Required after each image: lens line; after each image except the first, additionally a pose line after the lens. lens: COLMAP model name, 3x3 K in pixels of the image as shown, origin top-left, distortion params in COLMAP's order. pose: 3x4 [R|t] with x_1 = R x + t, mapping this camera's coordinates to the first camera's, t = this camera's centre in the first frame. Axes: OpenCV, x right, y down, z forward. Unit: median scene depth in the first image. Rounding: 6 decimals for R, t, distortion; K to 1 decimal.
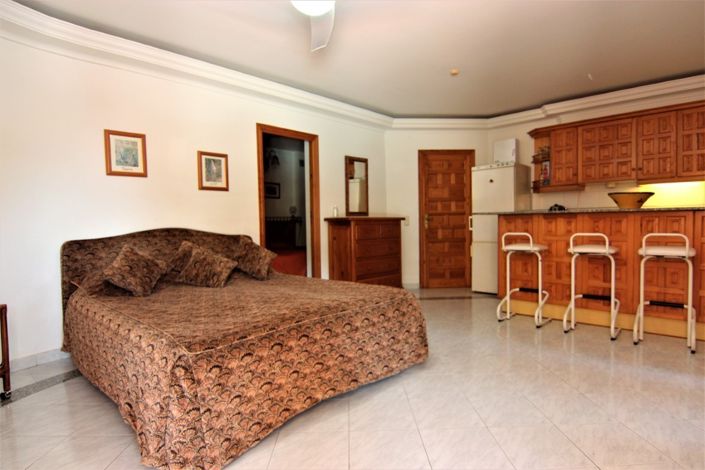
lens RADIAL K [[427.7, 0, 352.5], [0, 427.7, 235.0], [0, 0, 1]] dist [-0.001052, -0.001820]
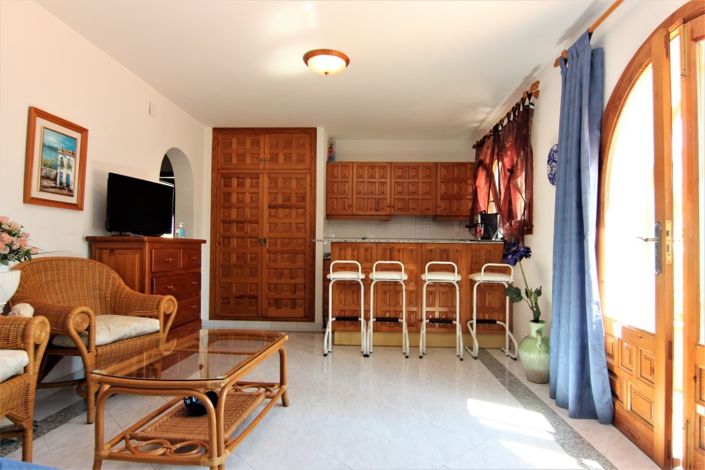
lens RADIAL K [[427.7, 0, 352.5], [0, 427.7, 235.0], [0, 0, 1]] dist [-0.001052, -0.001820]
pose [[0.761646, 0.045181, 0.646417, -0.217443], [-0.006314, 0.998036, -0.062317, -0.001756], [-0.647963, 0.043382, 0.760436, 0.223308]]
